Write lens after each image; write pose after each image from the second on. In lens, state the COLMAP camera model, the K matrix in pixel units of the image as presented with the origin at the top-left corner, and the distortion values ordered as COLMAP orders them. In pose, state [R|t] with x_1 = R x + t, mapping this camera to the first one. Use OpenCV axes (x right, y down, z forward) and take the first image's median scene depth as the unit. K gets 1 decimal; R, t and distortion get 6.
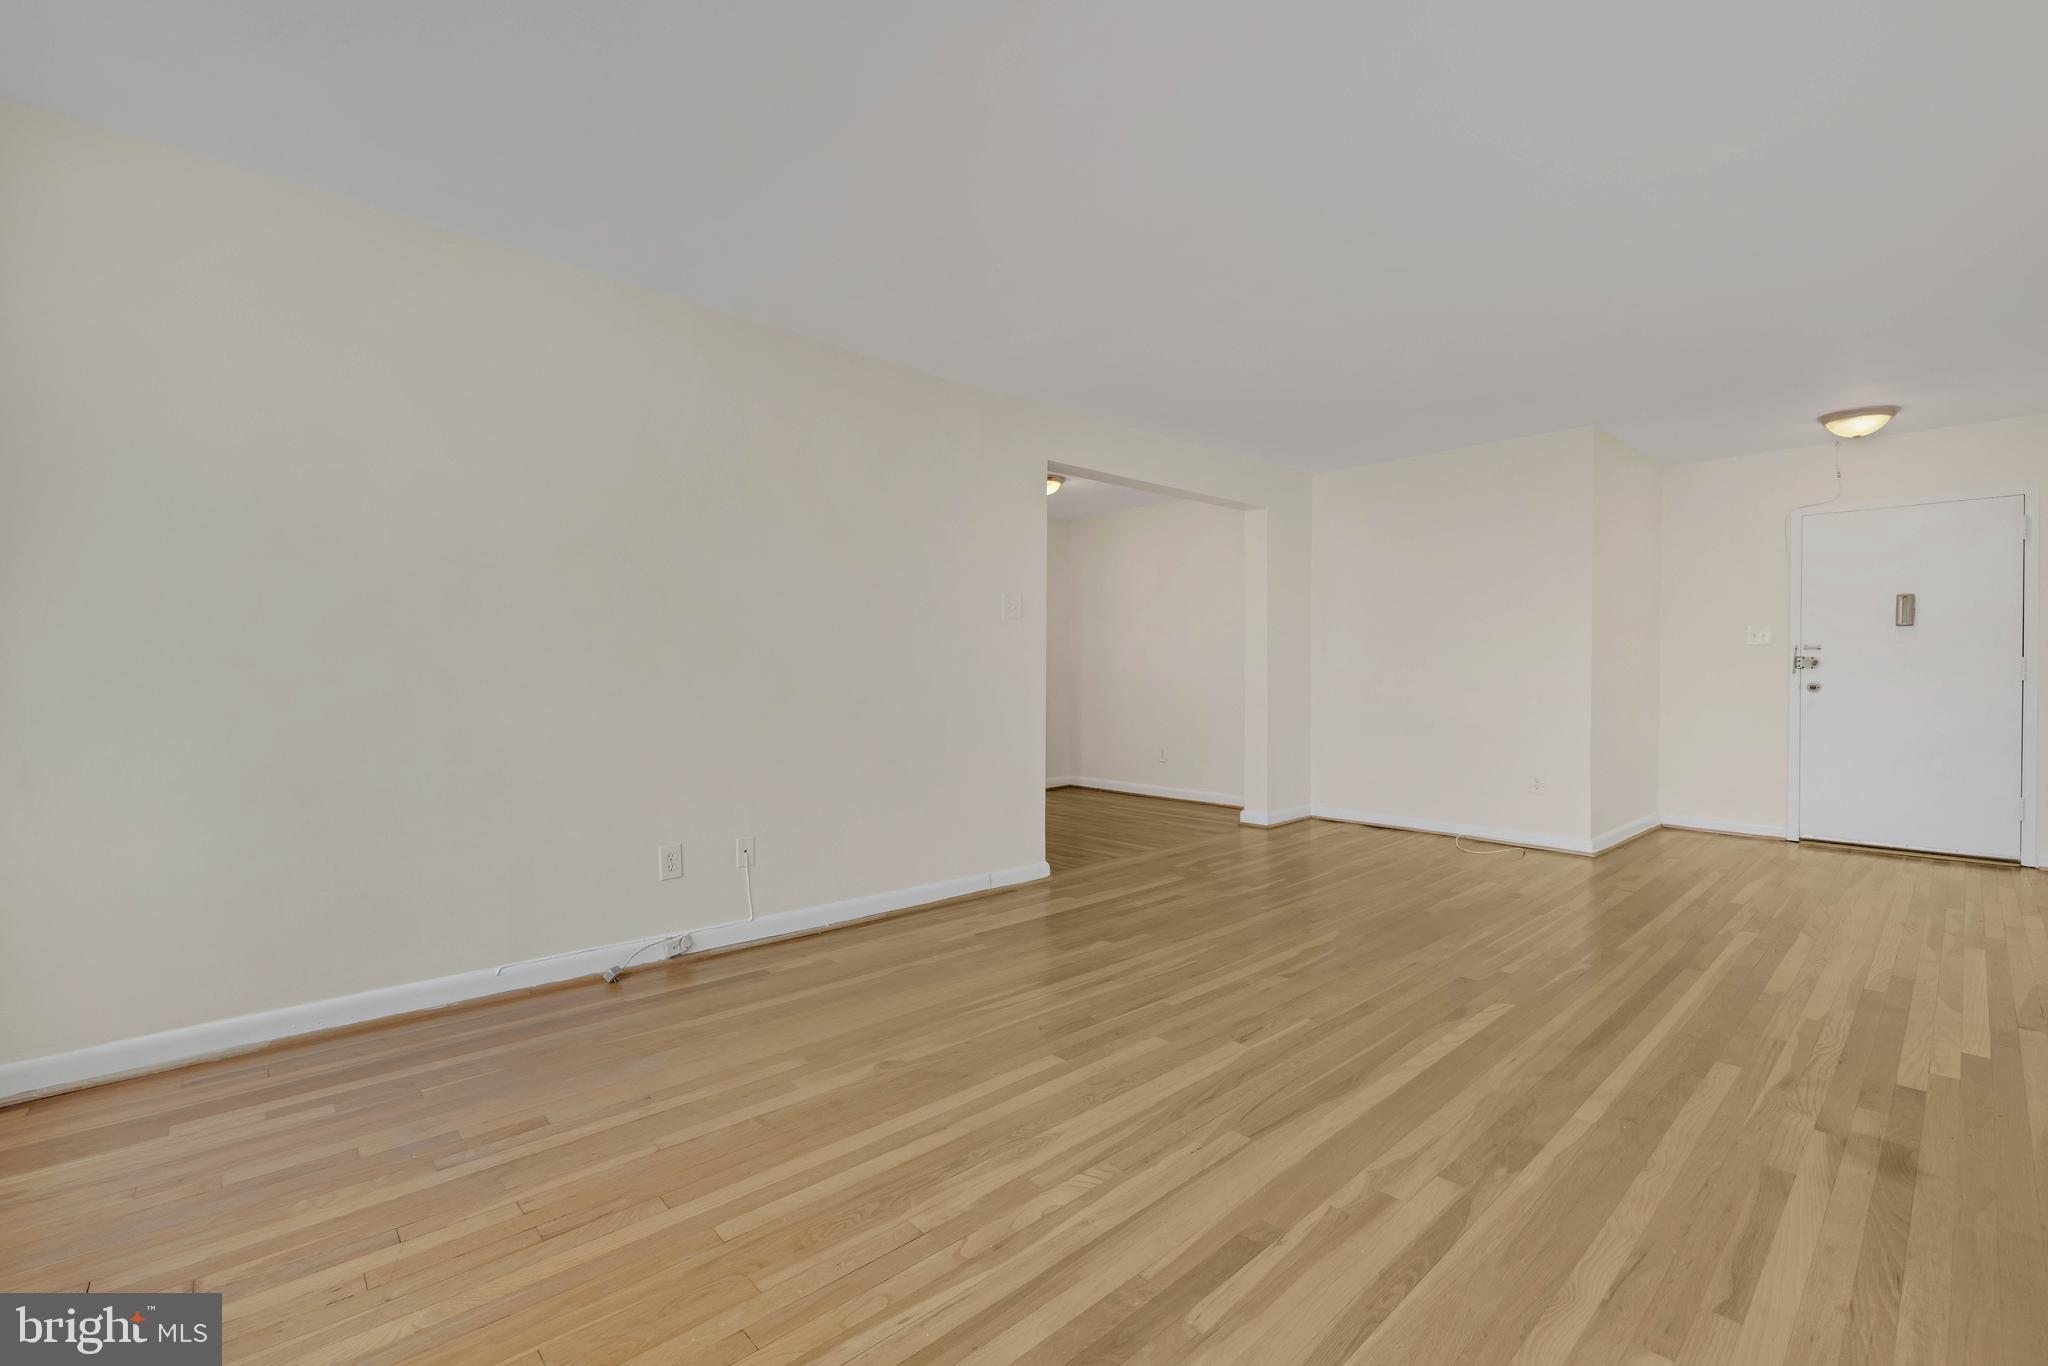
lens RADIAL K [[861.4, 0, 1020.6], [0, 861.4, 675.9], [0, 0, 1]] dist [-0.007211, 0.000472]
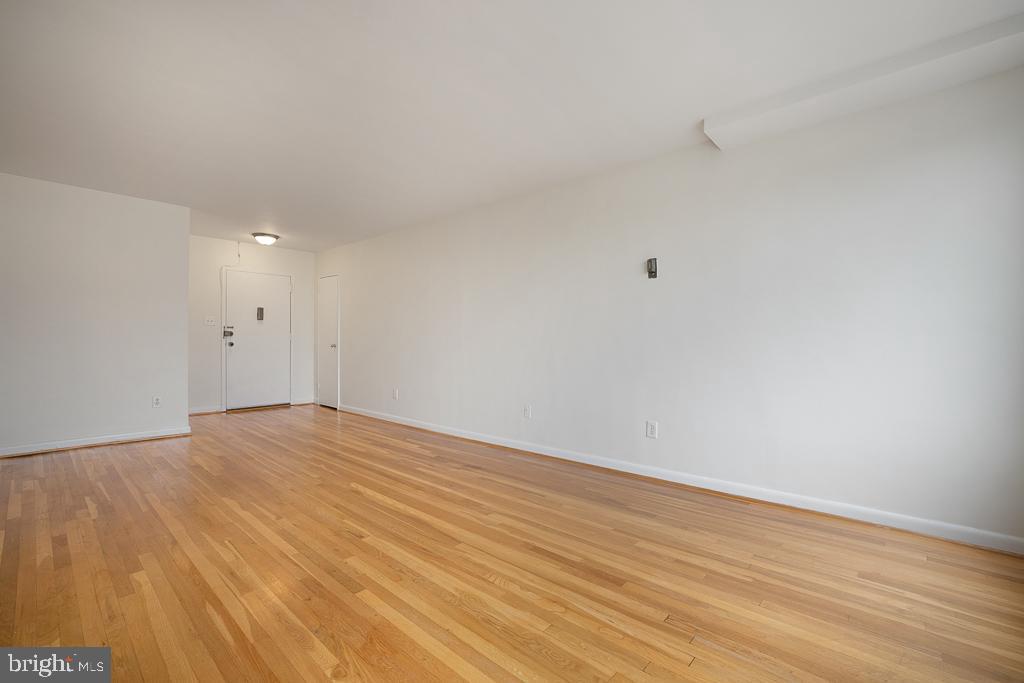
lens RADIAL K [[435.8, 0, 509.7], [0, 435.8, 340.7], [0, 0, 1]] dist [-0.017623, 0.000190]
pose [[-0.082345, -0.005213, 0.996590, -0.730479], [-0.001958, 0.999985, 0.005069, -0.008522], [-0.996602, -0.001534, -0.082354, 0.784293]]
